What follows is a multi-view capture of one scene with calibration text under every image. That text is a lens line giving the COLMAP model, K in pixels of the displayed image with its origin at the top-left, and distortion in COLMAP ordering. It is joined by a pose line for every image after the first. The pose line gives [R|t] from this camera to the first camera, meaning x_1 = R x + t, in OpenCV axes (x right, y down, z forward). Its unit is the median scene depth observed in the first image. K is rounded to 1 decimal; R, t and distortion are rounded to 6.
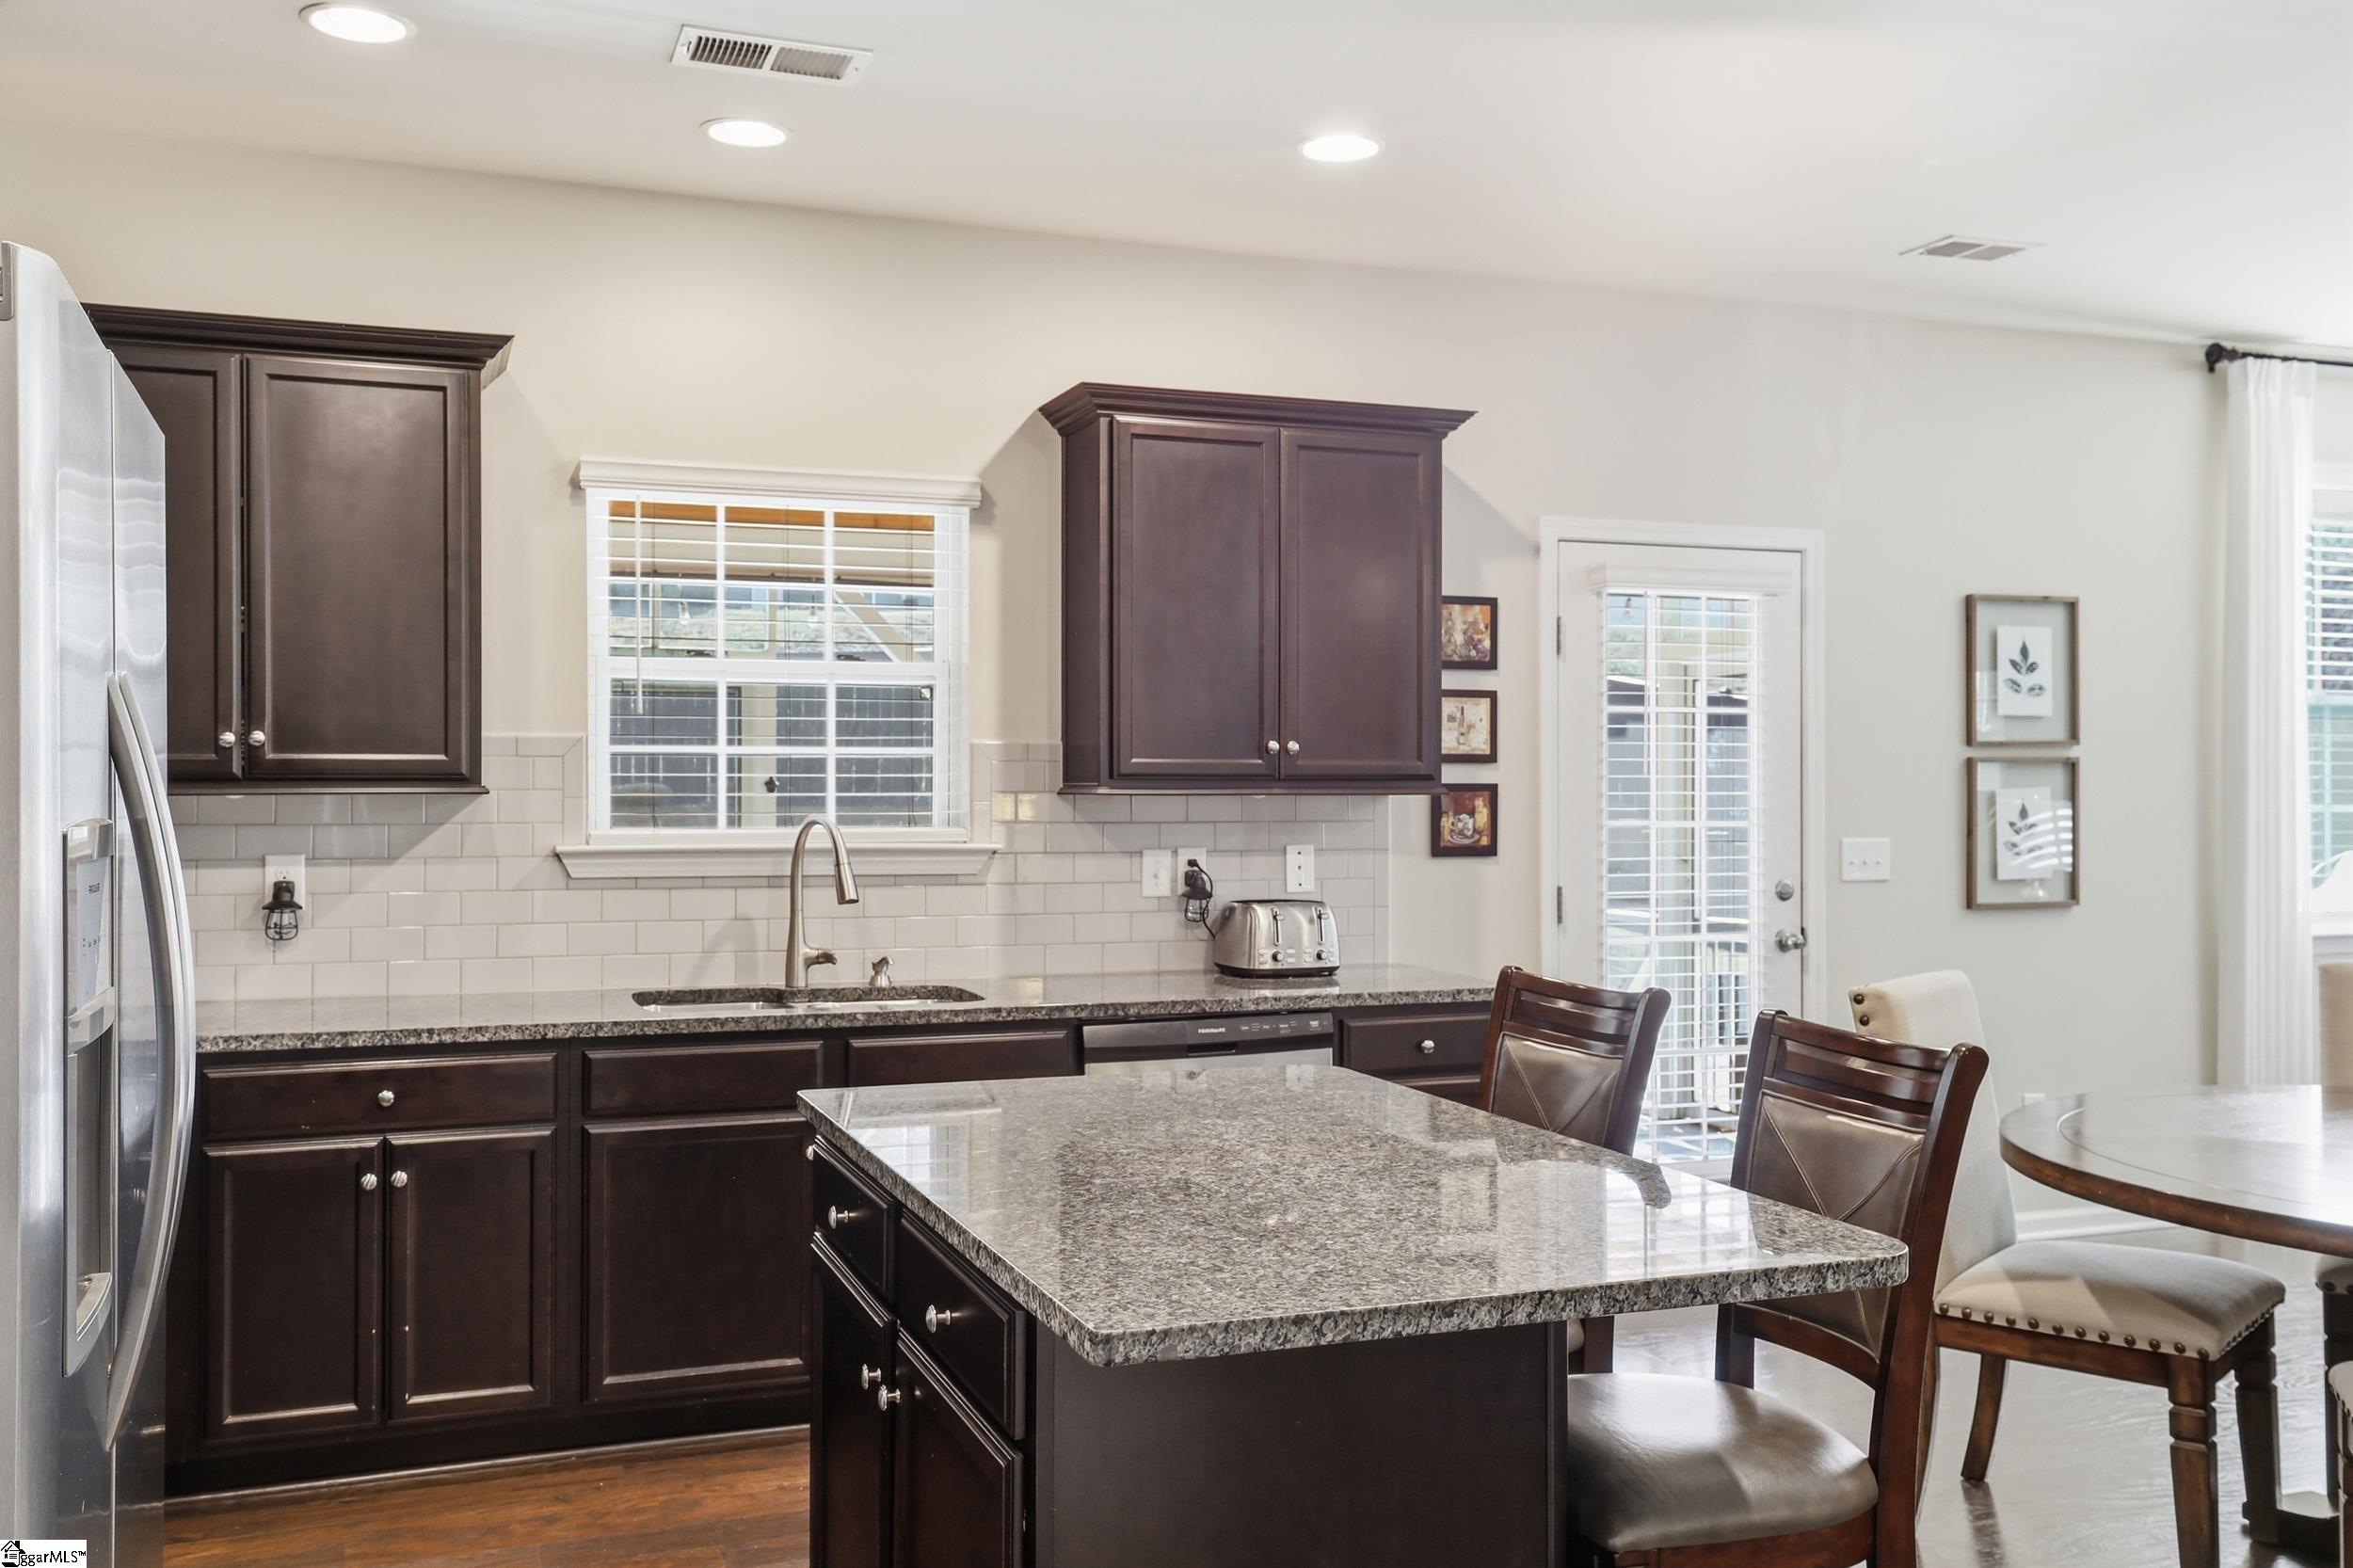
lens RADIAL K [[2059.6, 0, 1176.5], [0, 2059.6, 784.0], [0, 0, 1]] dist [0.046398, 0.003119]
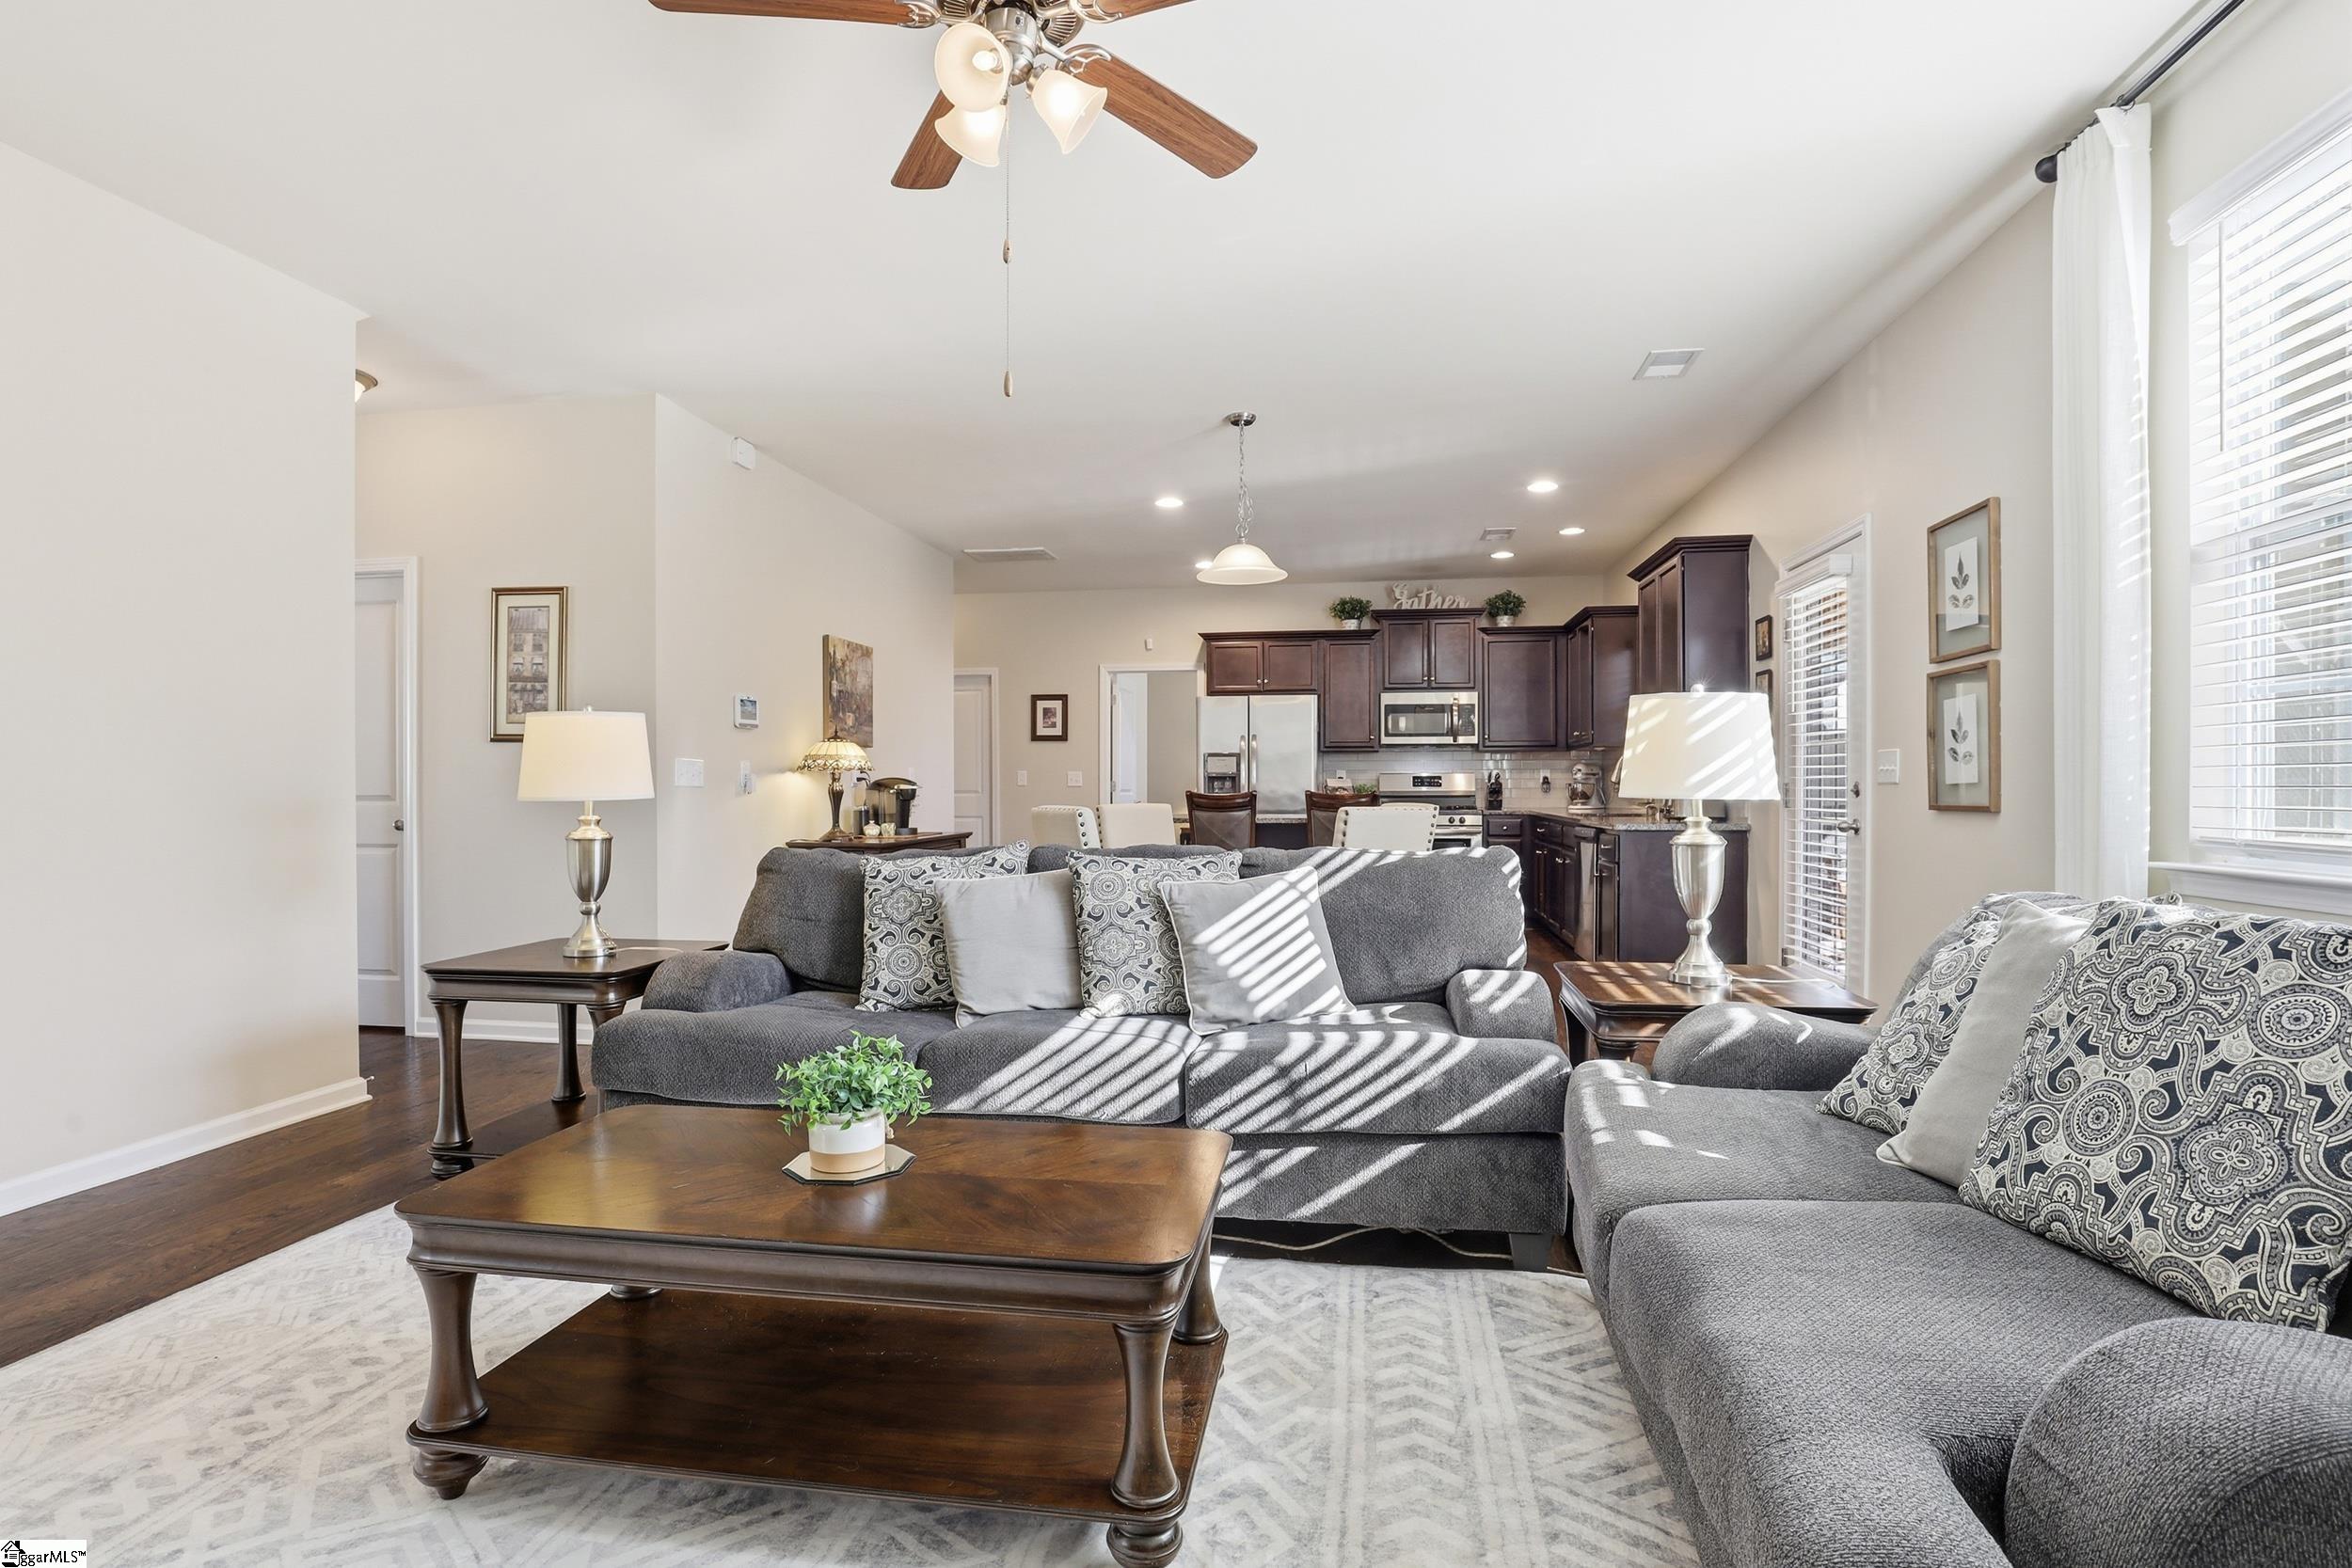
lens RADIAL K [[1157.3, 0, 1170.3], [0, 1157.3, 800.5], [0, 0, 1]] dist [-0.038371, 0.013000]
pose [[-0.502351, 0.010627, -0.864599, 1.312058], [0.001575, 0.999934, 0.011375, 0.055626], [0.864663, 0.004352, -0.502334, 1.119764]]
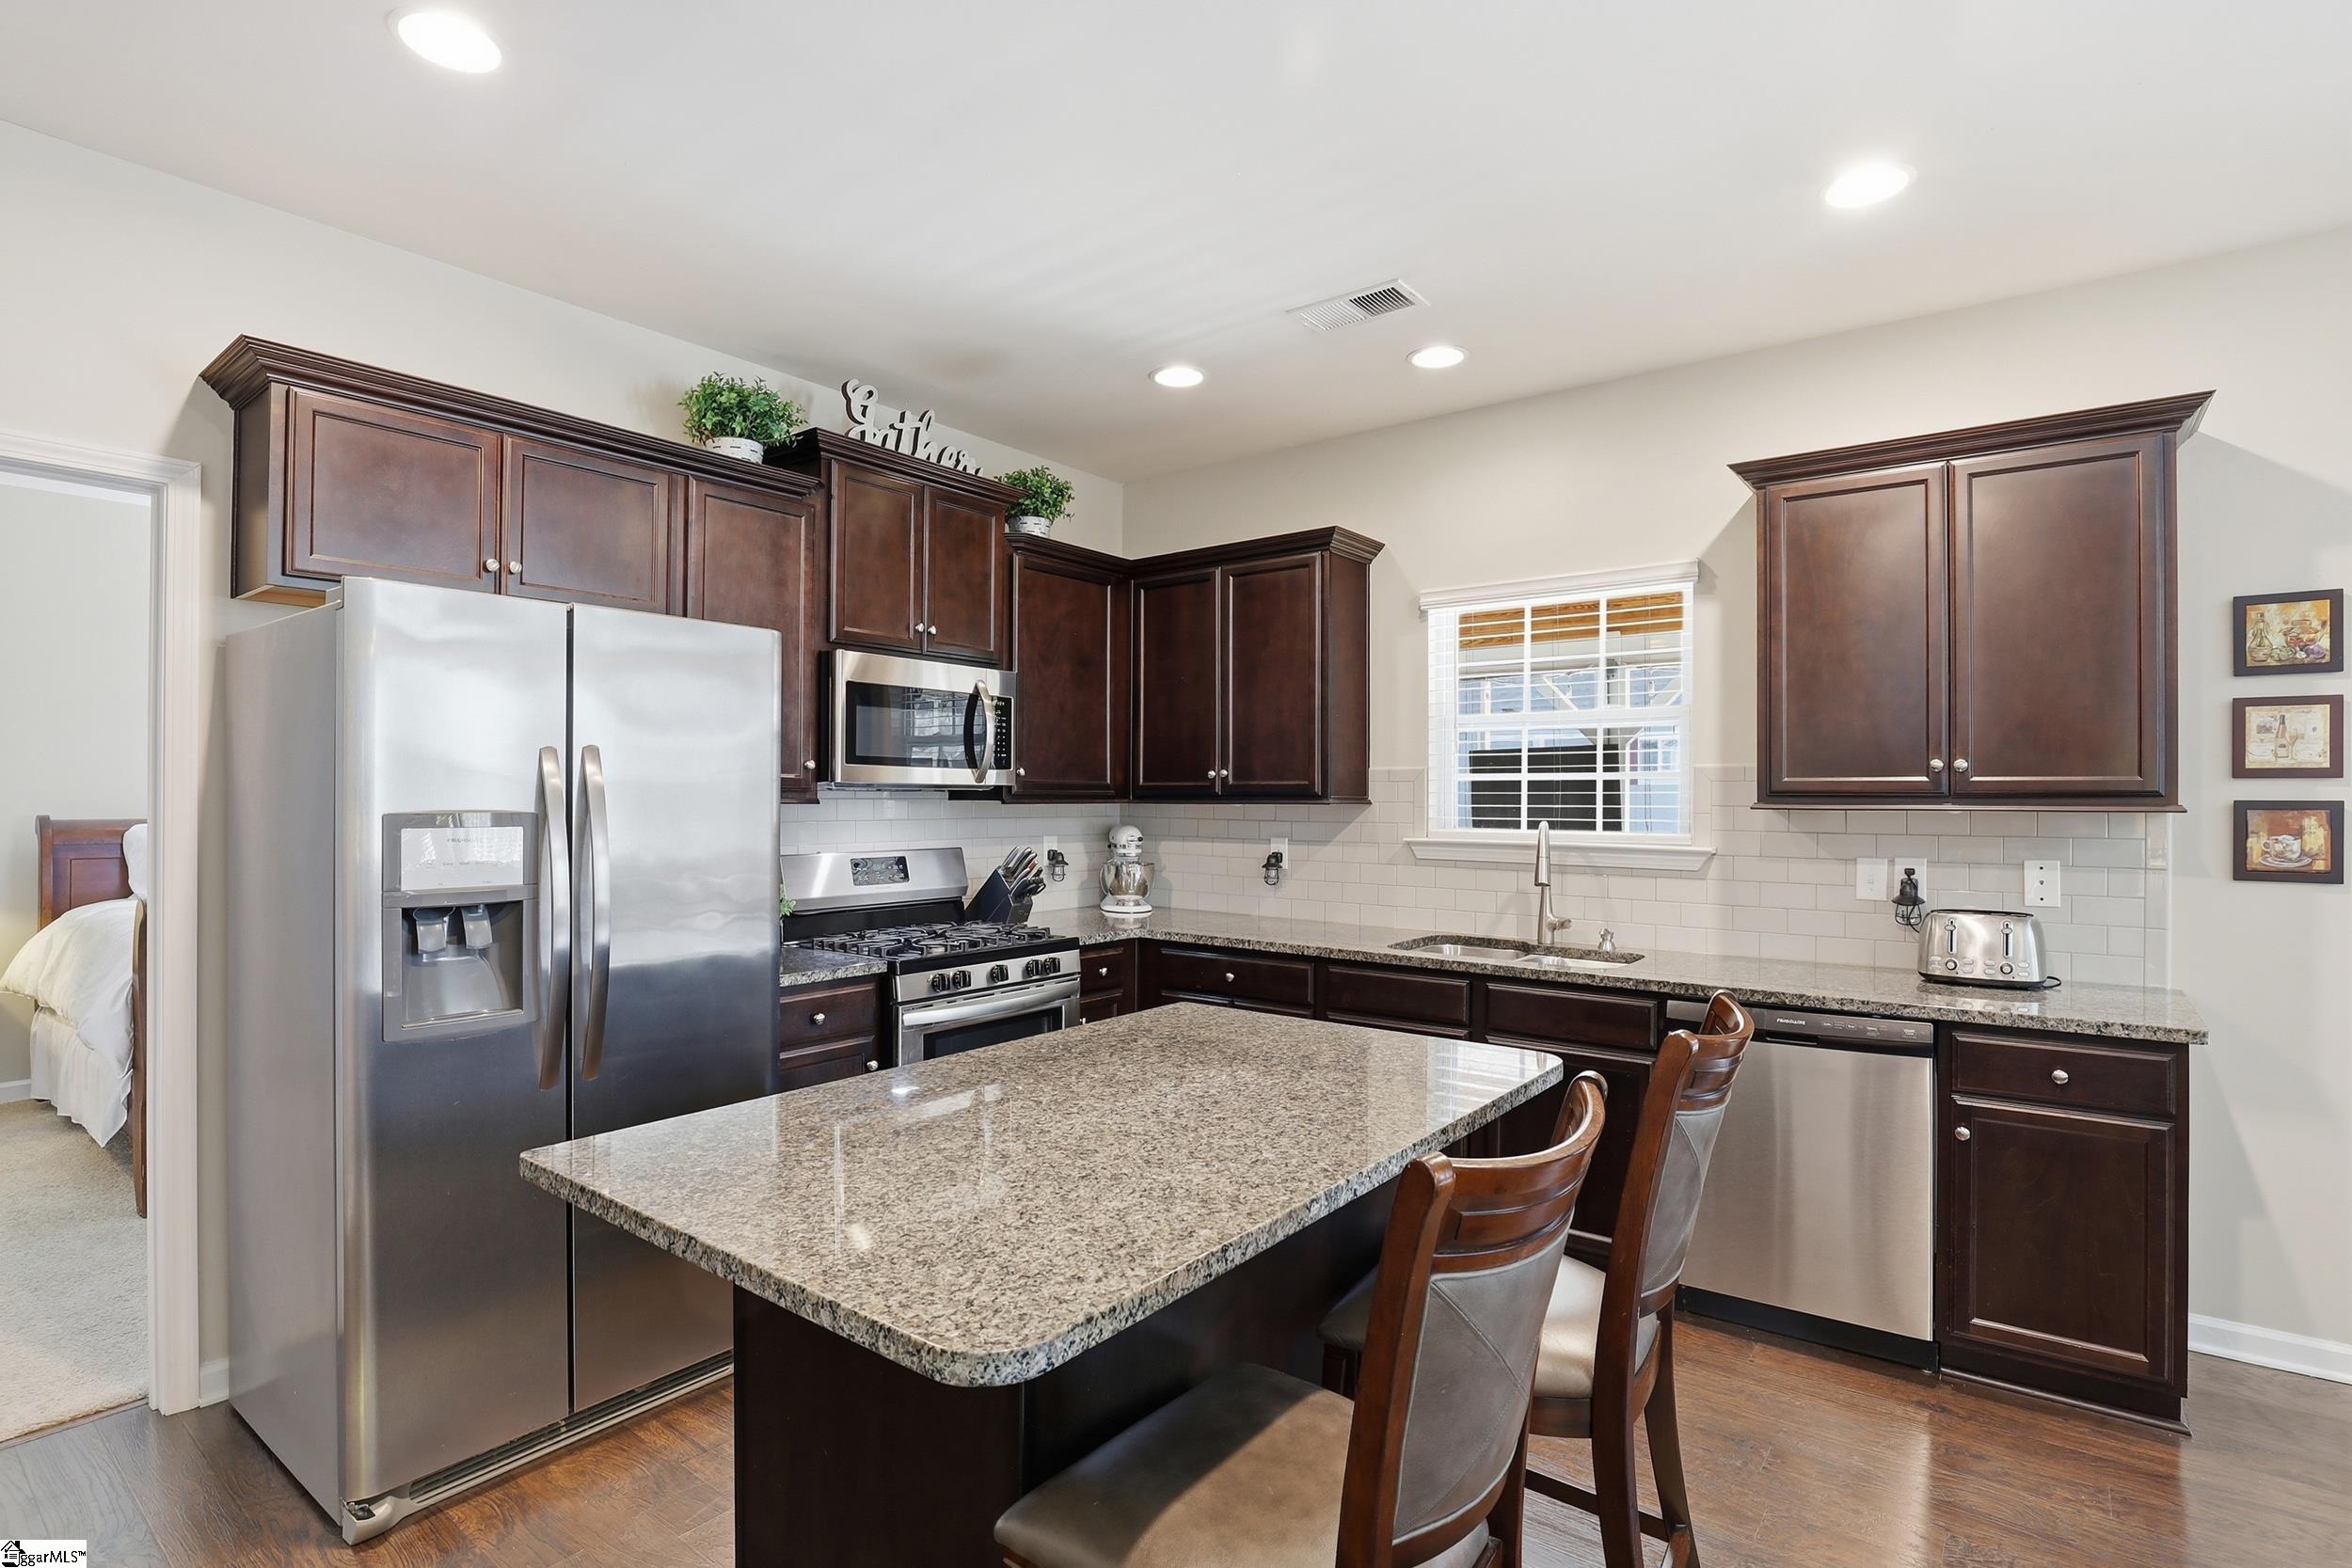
lens RADIAL K [[1157.3, 0, 1170.3], [0, 1157.3, 800.5], [0, 0, 1]] dist [-0.038371, 0.013000]
pose [[0.514271, 0.002502, -0.857624, 0.331191], [-0.003727, 0.999993, 0.000683, 0.001143], [0.857620, 0.002845, 0.514277, 0.349175]]
